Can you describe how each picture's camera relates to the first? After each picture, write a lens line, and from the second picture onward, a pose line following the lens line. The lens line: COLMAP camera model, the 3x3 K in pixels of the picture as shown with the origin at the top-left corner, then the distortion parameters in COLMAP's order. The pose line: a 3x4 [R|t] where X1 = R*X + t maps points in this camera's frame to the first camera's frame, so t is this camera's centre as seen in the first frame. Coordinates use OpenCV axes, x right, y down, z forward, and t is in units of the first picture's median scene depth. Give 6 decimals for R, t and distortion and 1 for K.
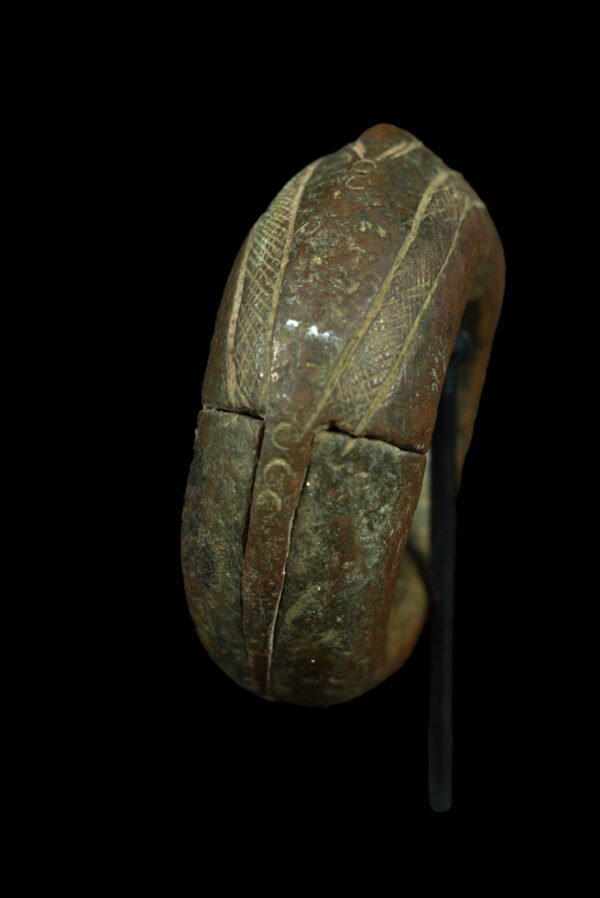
lens RADIAL K [[1138.4, 0, 300.0], [0, 1138.4, 449.0], [0, 0, 1]] dist [0.014428, 0.005302]
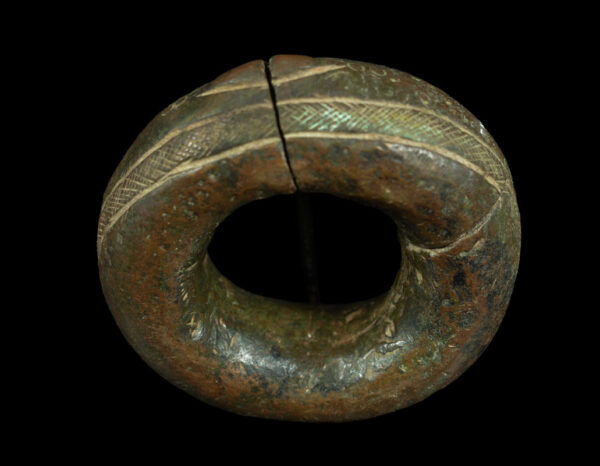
lens RADIAL K [[1057.2, 0, 300.0], [0, 1057.2, 233.0], [0, 0, 1]] dist [-0.022482, -0.007454]
pose [[-0.299437, -0.581615, 0.756347, -1.132336], [0.449794, 0.613055, 0.649499, -1.096316], [-0.841441, 0.534684, 0.078035, 1.155991]]
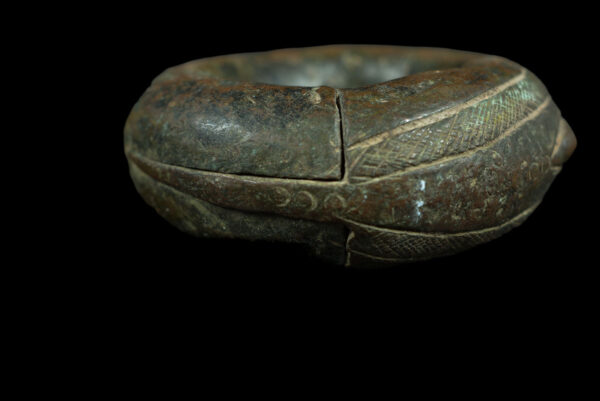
lens RADIAL K [[746.1, 0, 316.0], [0, 746.1, 201.7], [0, 0, 1]] dist [0.005809, 0.000468]
pose [[0.223027, 0.836601, 0.500357, -0.424973], [-0.974050, 0.211546, 0.080463, -0.057073], [-0.038533, -0.505318, 0.862072, 0.276573]]
